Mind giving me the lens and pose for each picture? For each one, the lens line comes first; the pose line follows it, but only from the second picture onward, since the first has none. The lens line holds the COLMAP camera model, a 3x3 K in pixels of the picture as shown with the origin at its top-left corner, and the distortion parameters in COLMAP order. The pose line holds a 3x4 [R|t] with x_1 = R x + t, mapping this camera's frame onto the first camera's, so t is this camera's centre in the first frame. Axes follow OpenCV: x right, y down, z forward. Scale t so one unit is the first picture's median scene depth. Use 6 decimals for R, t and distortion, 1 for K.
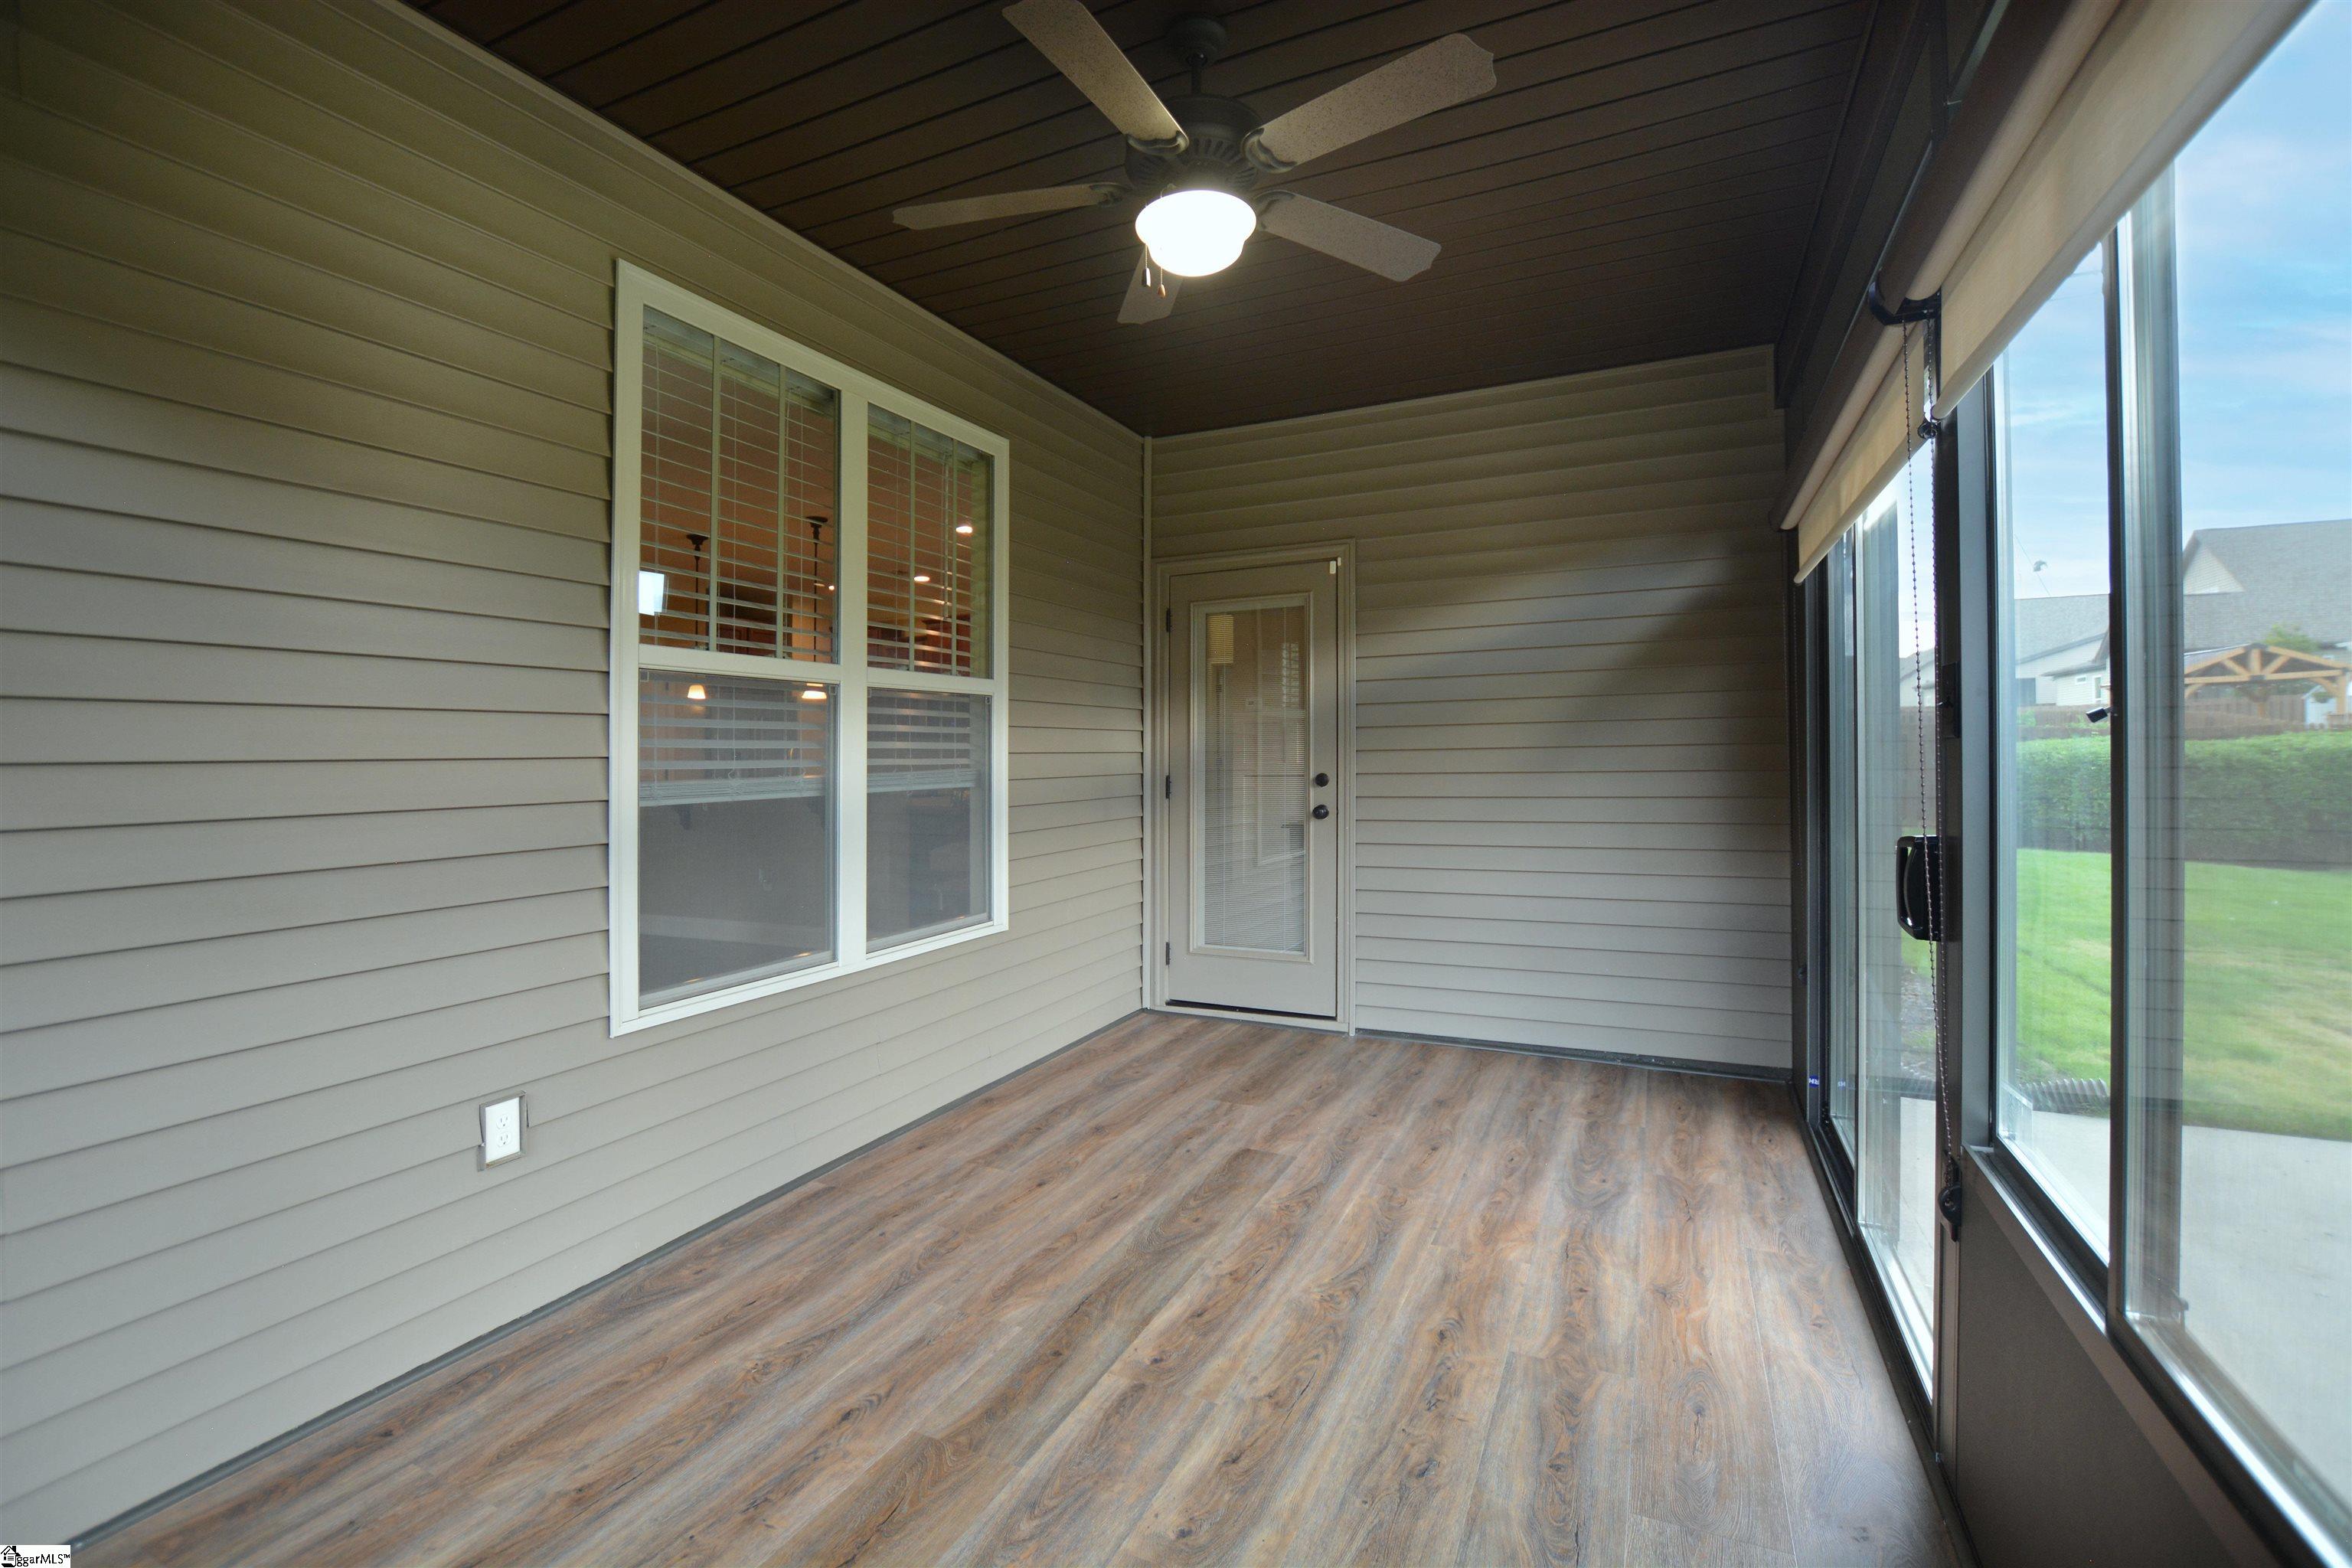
lens RADIAL K [[930.7, 0, 1177.4], [0, 930.7, 746.1], [0, 0, 1]] dist [-0.016245, -0.000033]
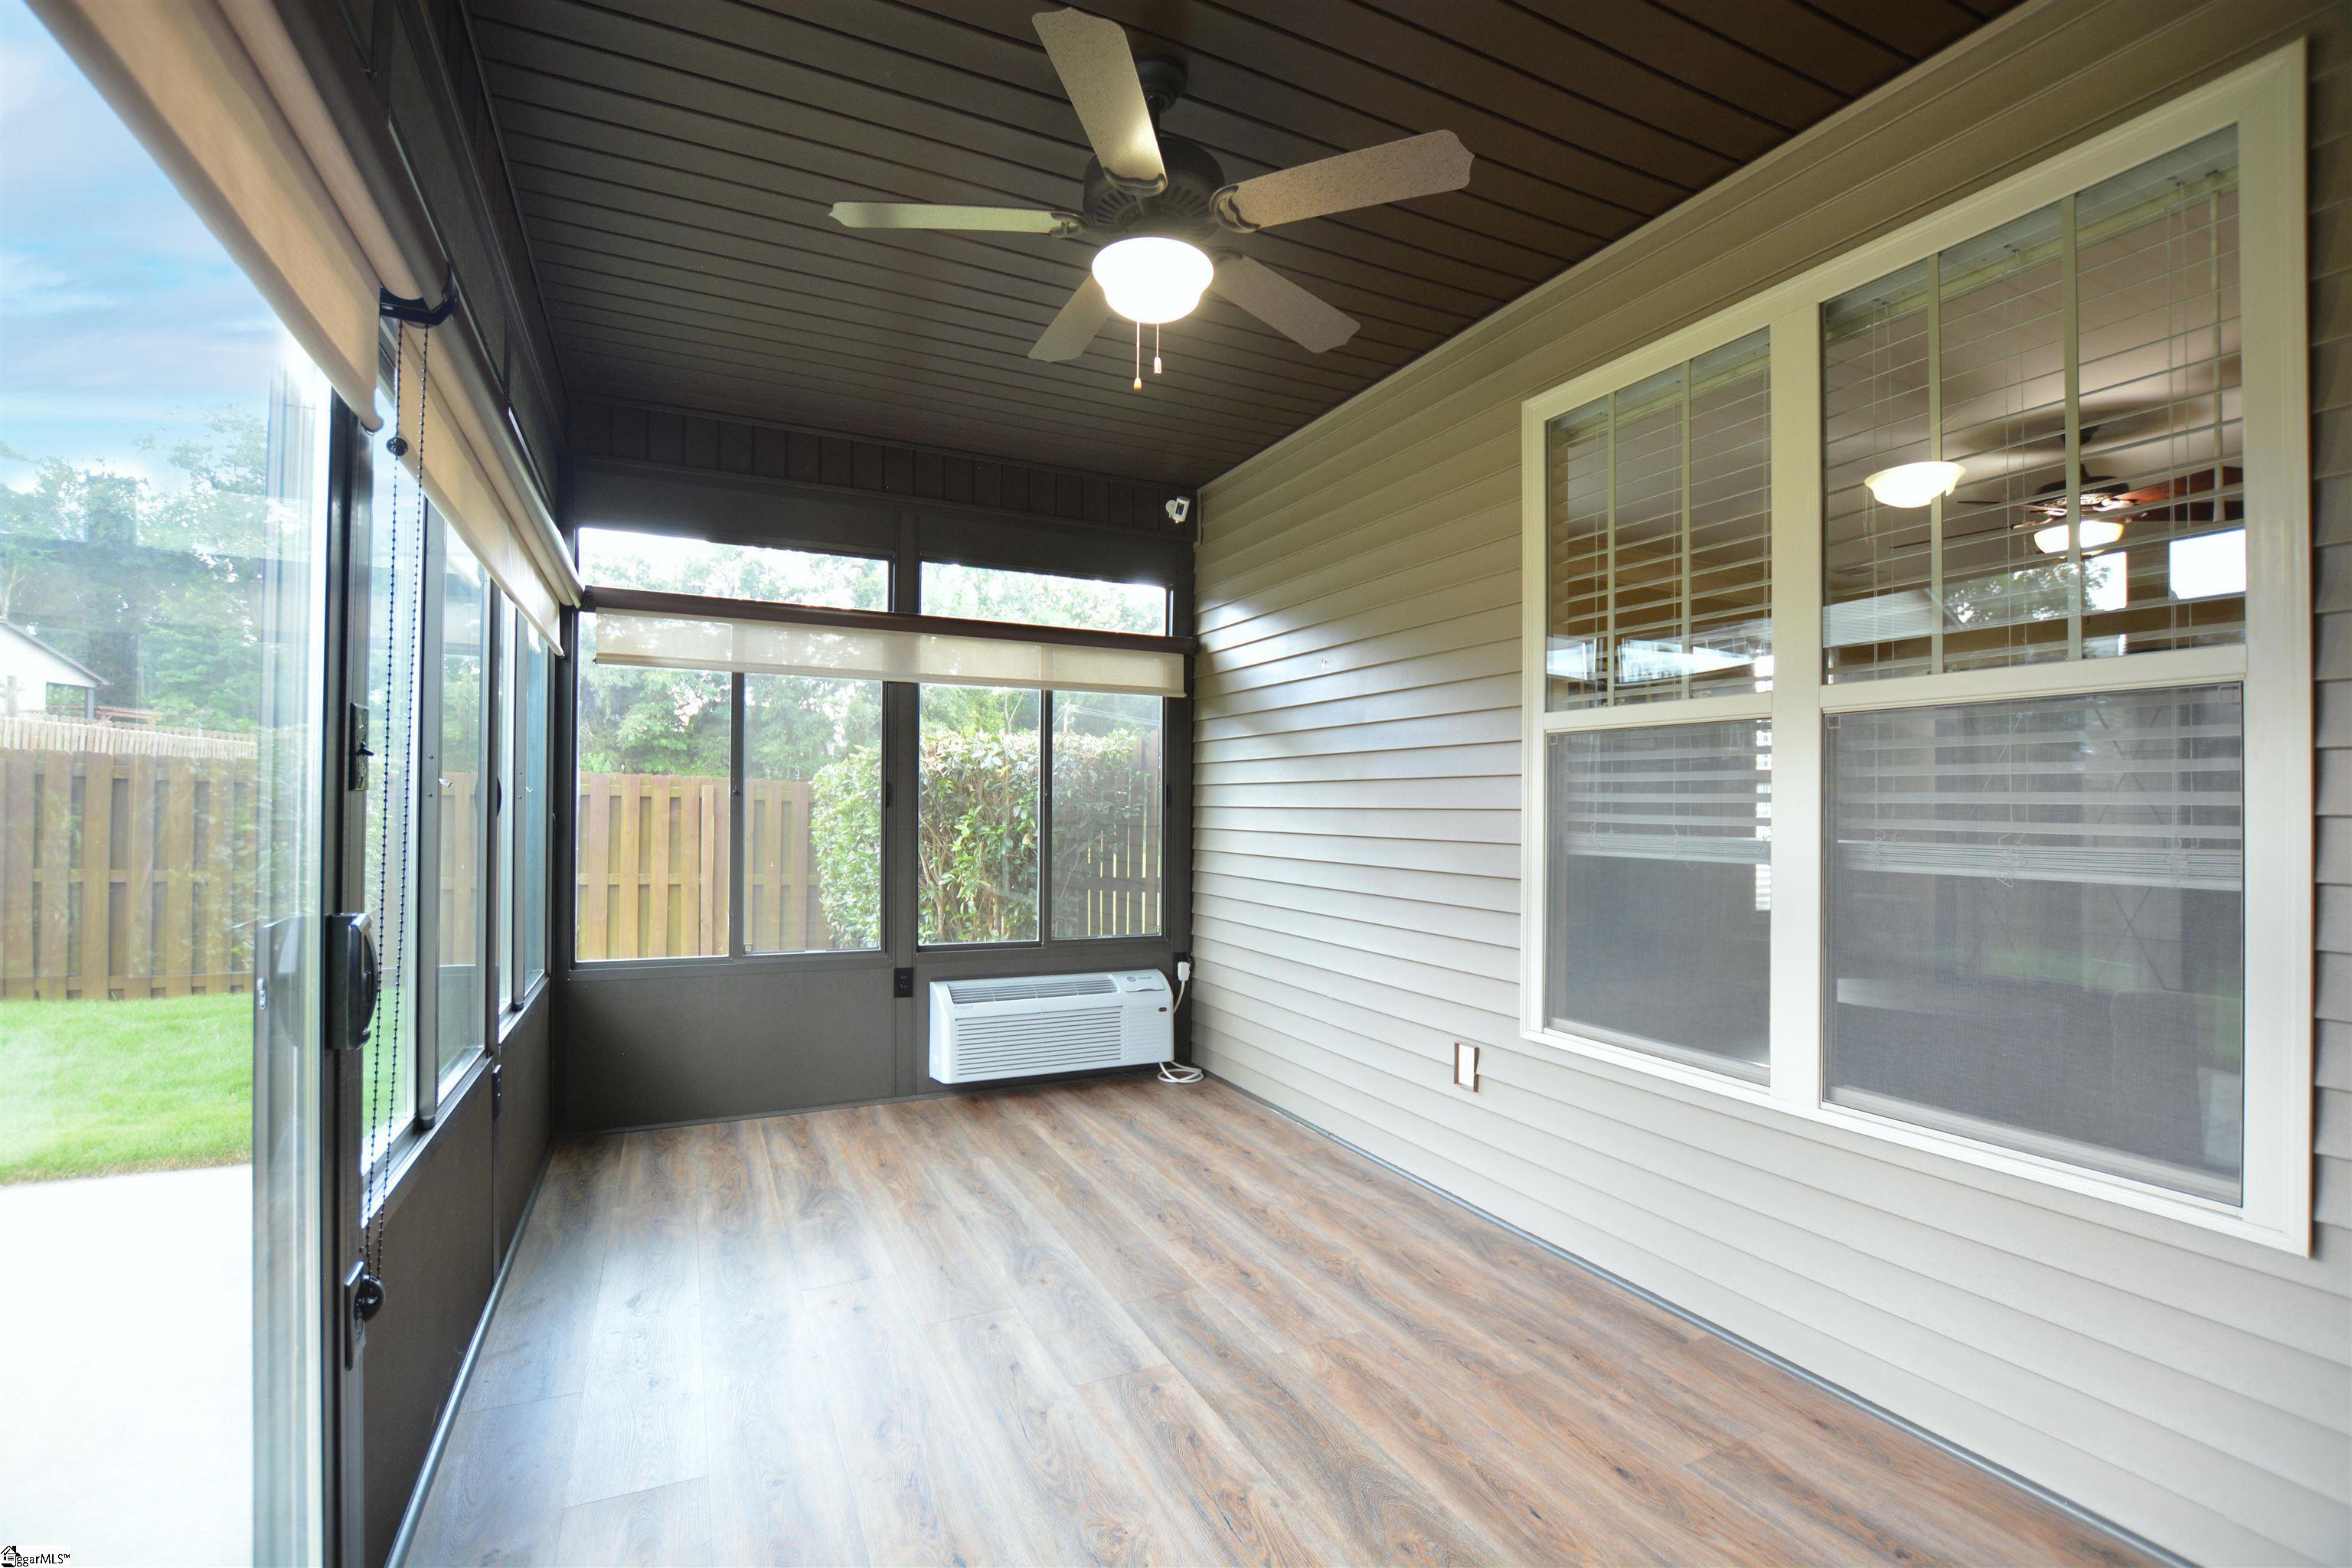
lens RADIAL K [[1026.4, 0, 1176.0], [0, 1026.4, 784.0], [0, 0, 1]] dist [-0.027637, 0.000284]
pose [[-0.599389, -0.014368, -0.800329, 0.729939], [0.000600, 0.999831, -0.018400, 0.002659], [0.800457, -0.011509, -0.599279, 1.402170]]
